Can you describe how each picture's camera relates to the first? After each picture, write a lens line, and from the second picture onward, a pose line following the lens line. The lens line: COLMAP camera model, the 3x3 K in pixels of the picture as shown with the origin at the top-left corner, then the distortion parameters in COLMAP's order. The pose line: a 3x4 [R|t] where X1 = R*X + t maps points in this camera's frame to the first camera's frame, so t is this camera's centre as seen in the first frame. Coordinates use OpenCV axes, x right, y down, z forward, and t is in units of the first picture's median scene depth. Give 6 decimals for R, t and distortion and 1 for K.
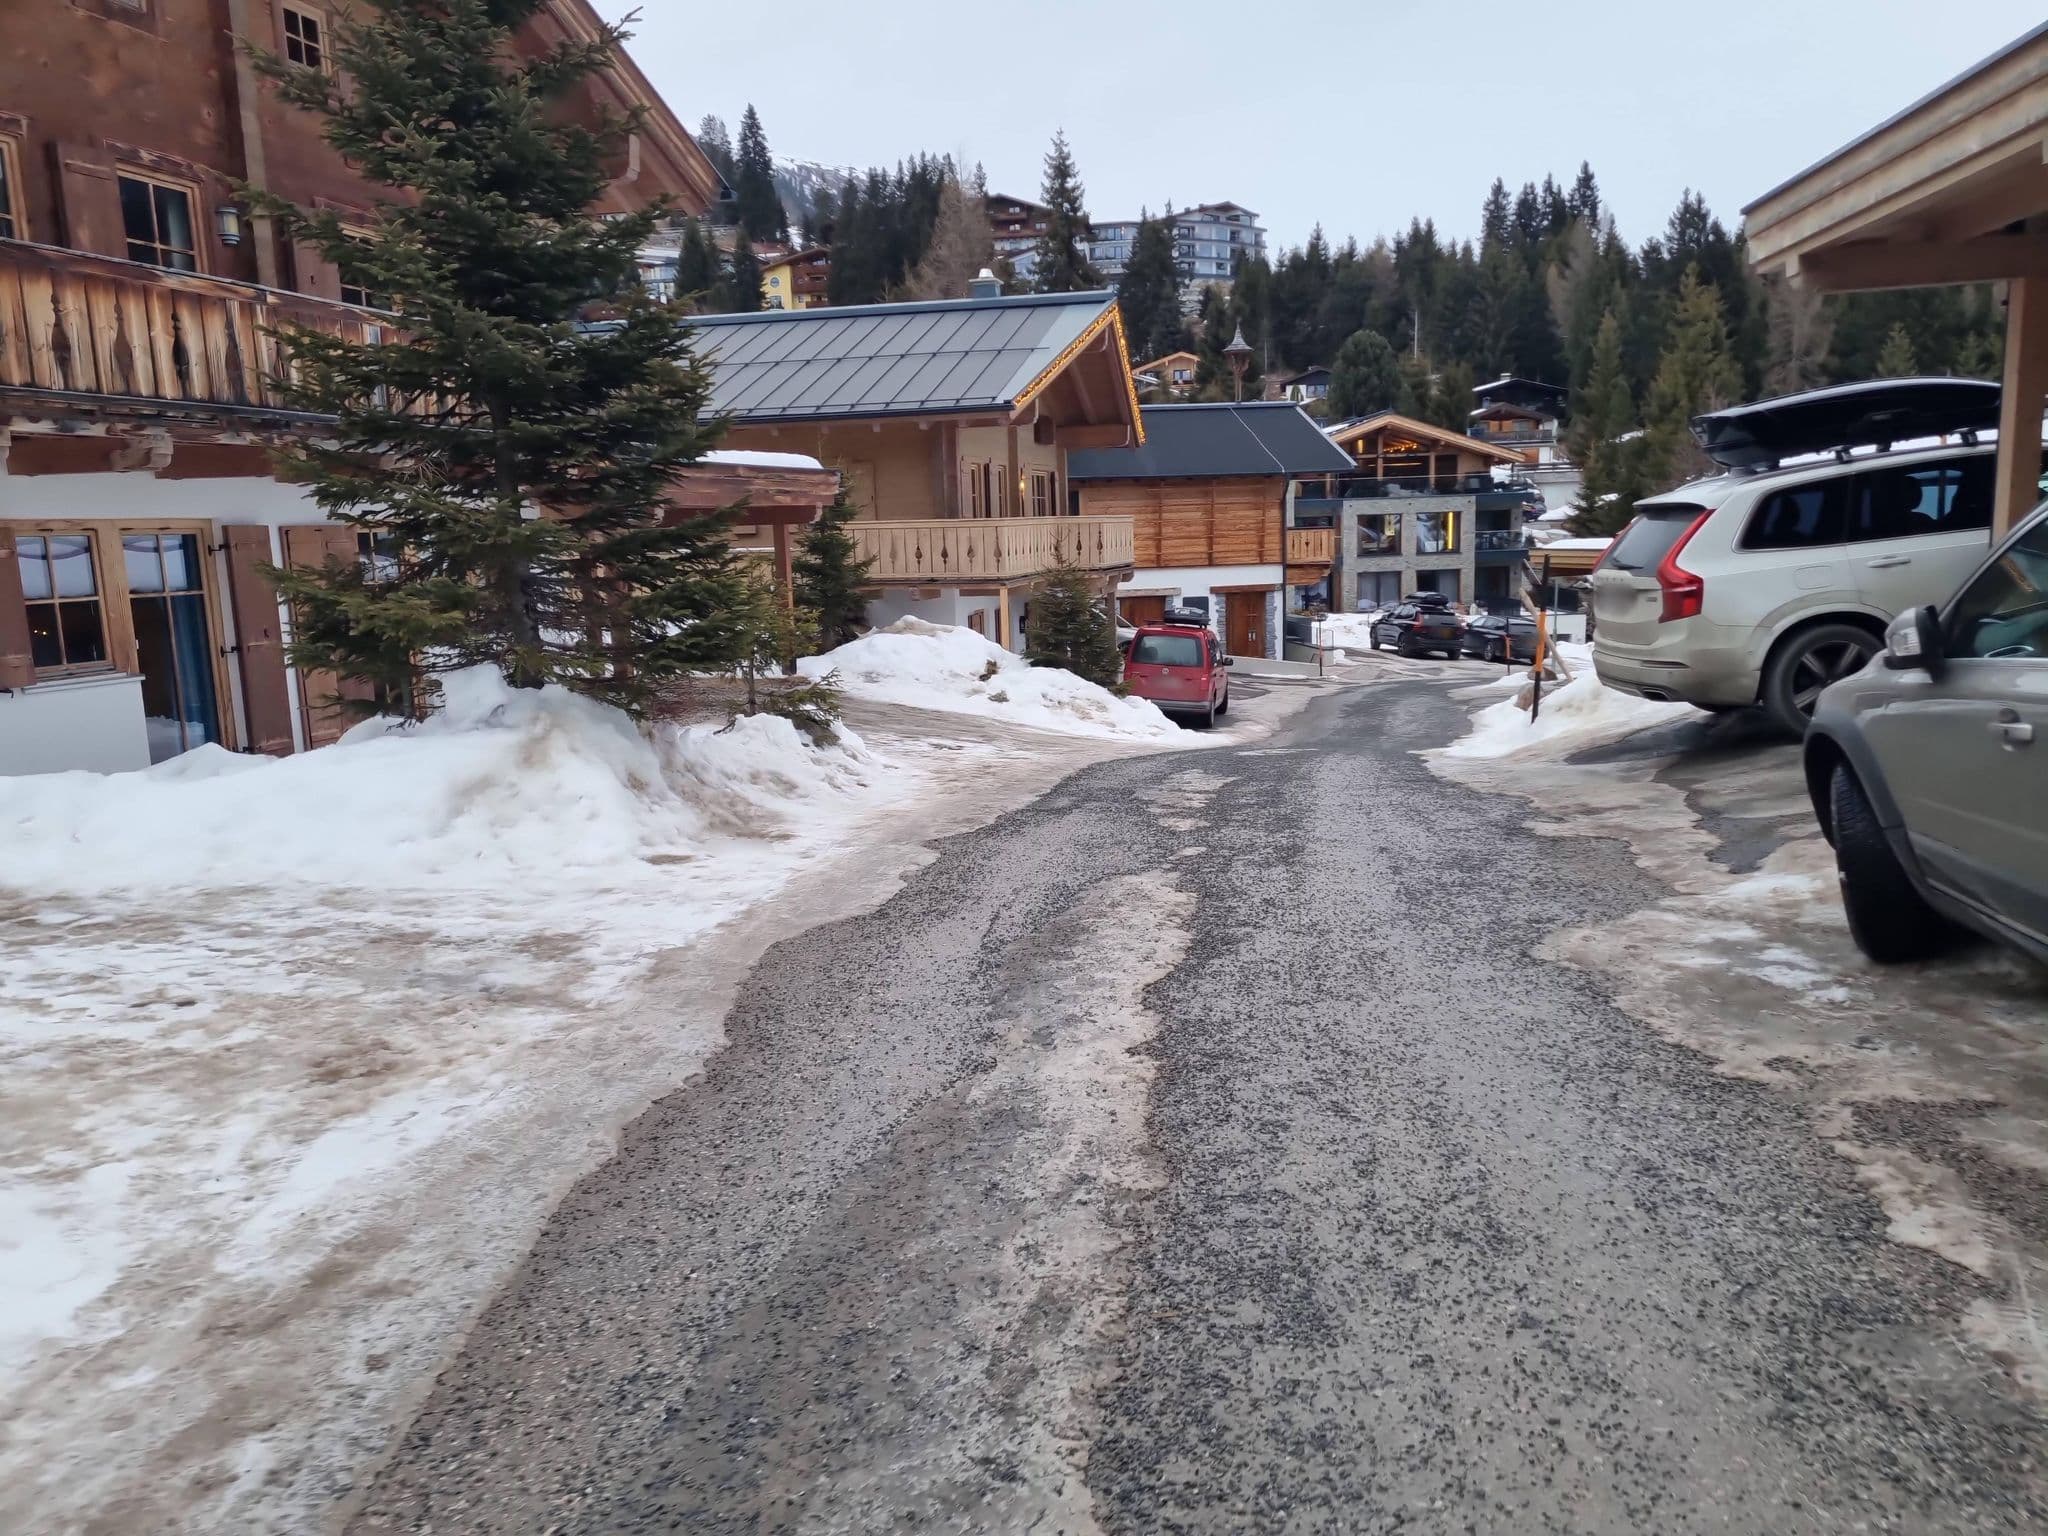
lens RADIAL K [[1418.4, 0, 1019.5], [0, 1418.4, 769.8], [0, 0, 1]] dist [0.003410, -0.001800]
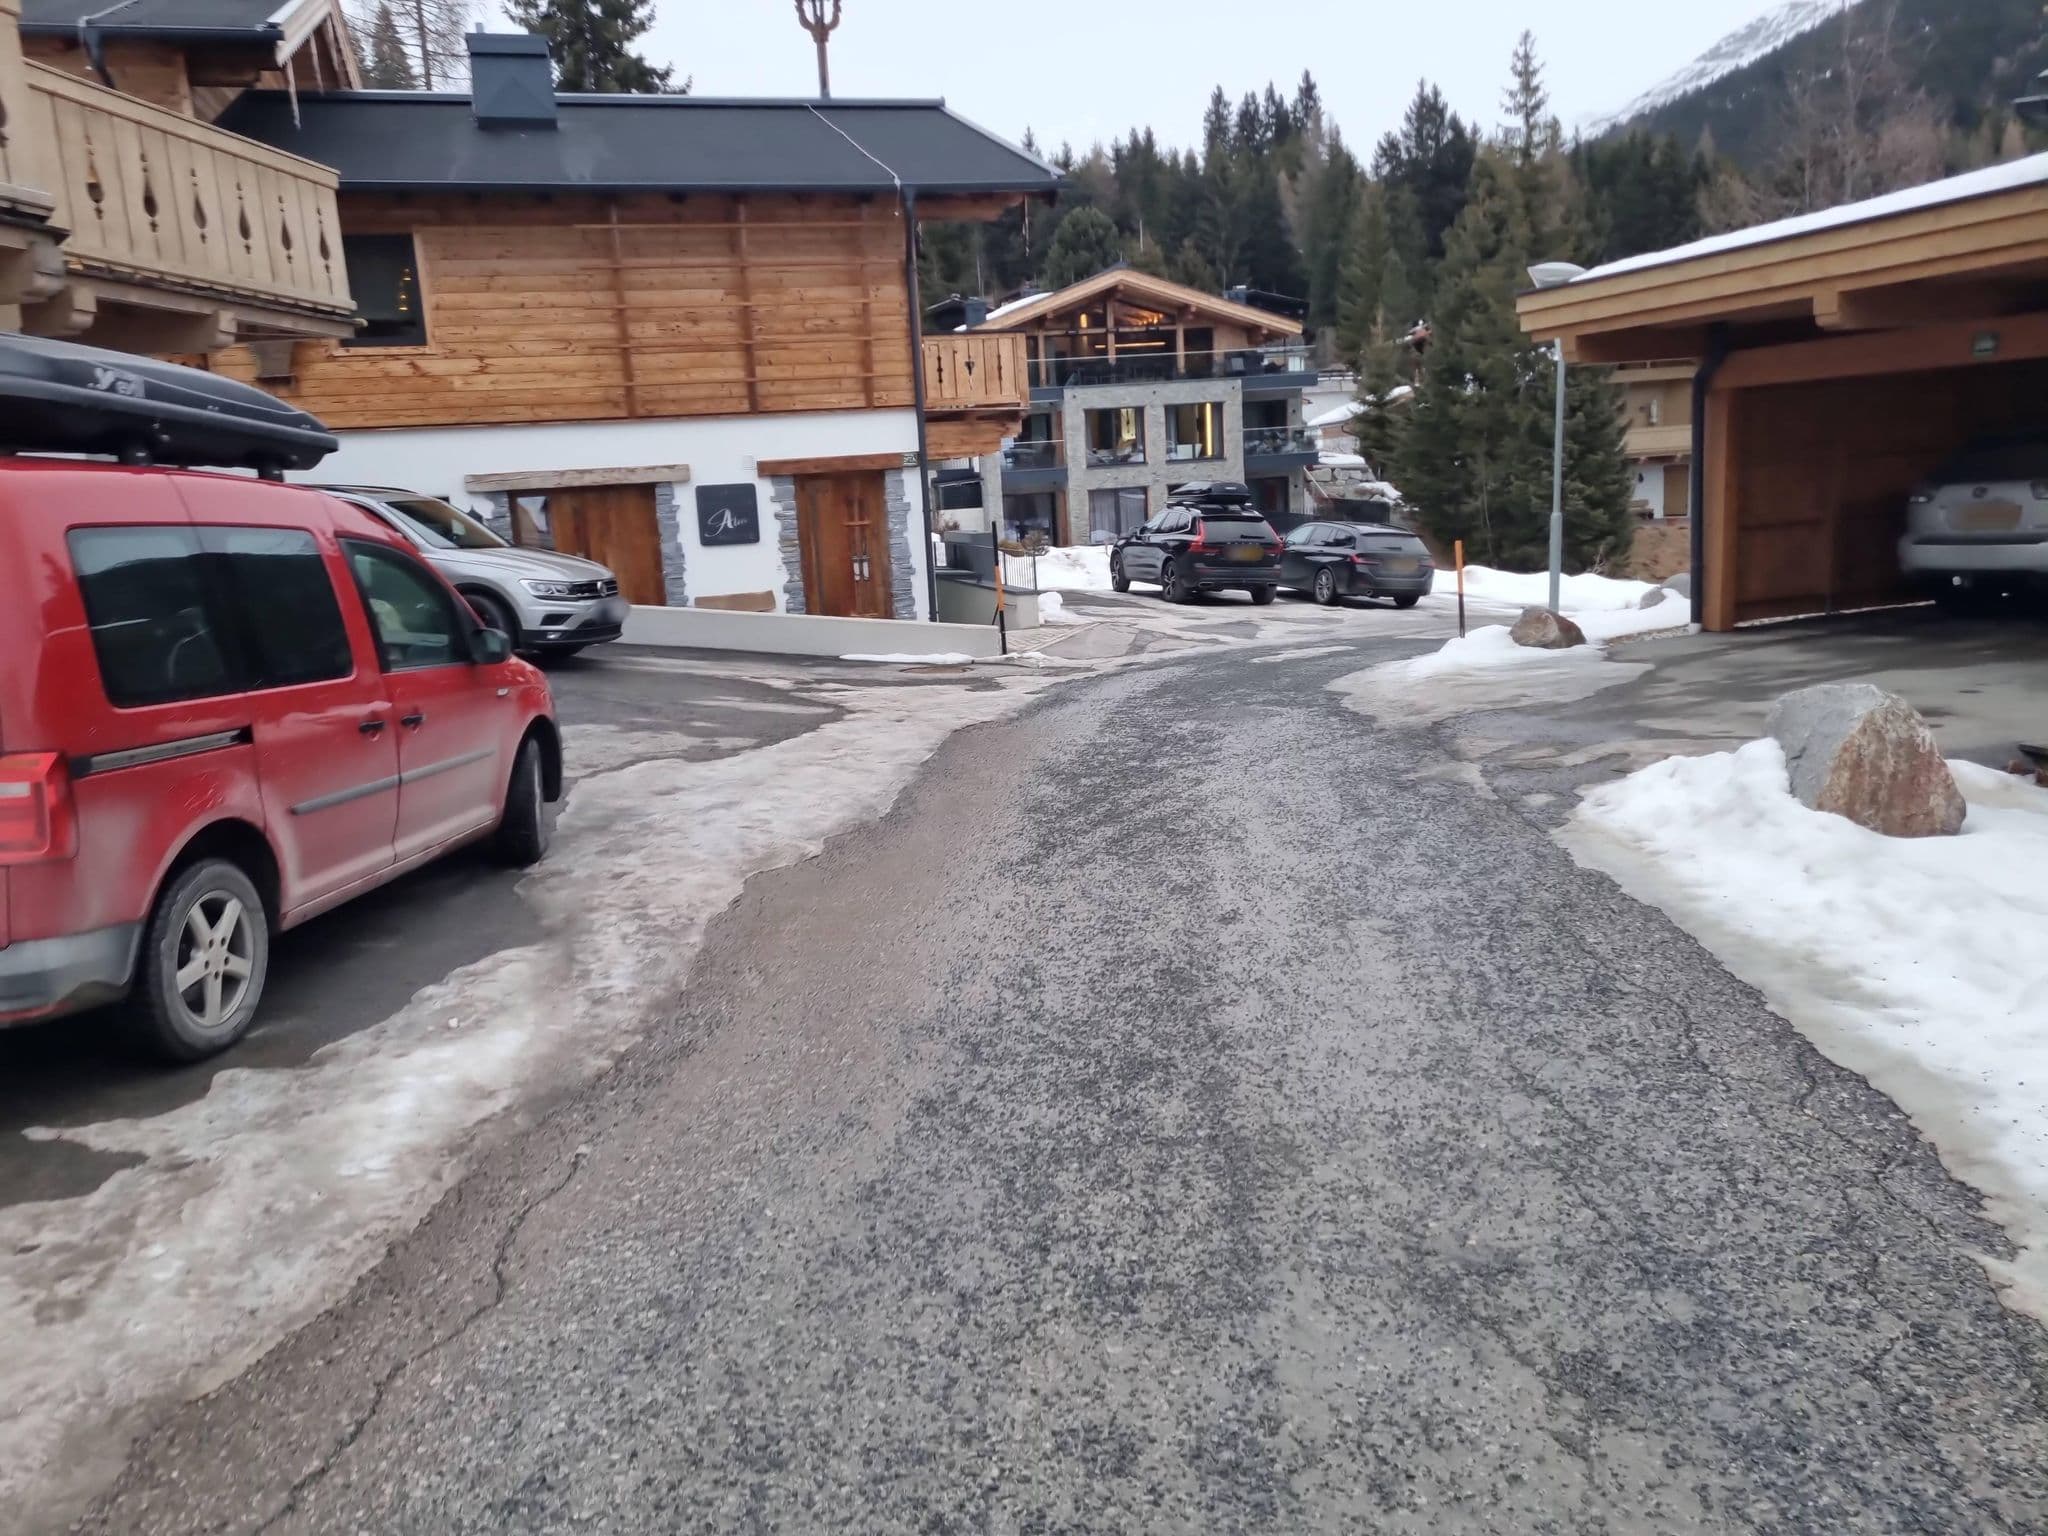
lens RADIAL K [[1418.4, 0, 1019.5], [0, 1418.4, 769.8], [0, 0, 1]] dist [0.003410, -0.001800]
pose [[0.983373, -0.058522, 0.171909, 0.071447], [0.053824, 0.998042, 0.031870, -0.022584], [-0.173437, -0.022087, 0.984597, 0.292404]]
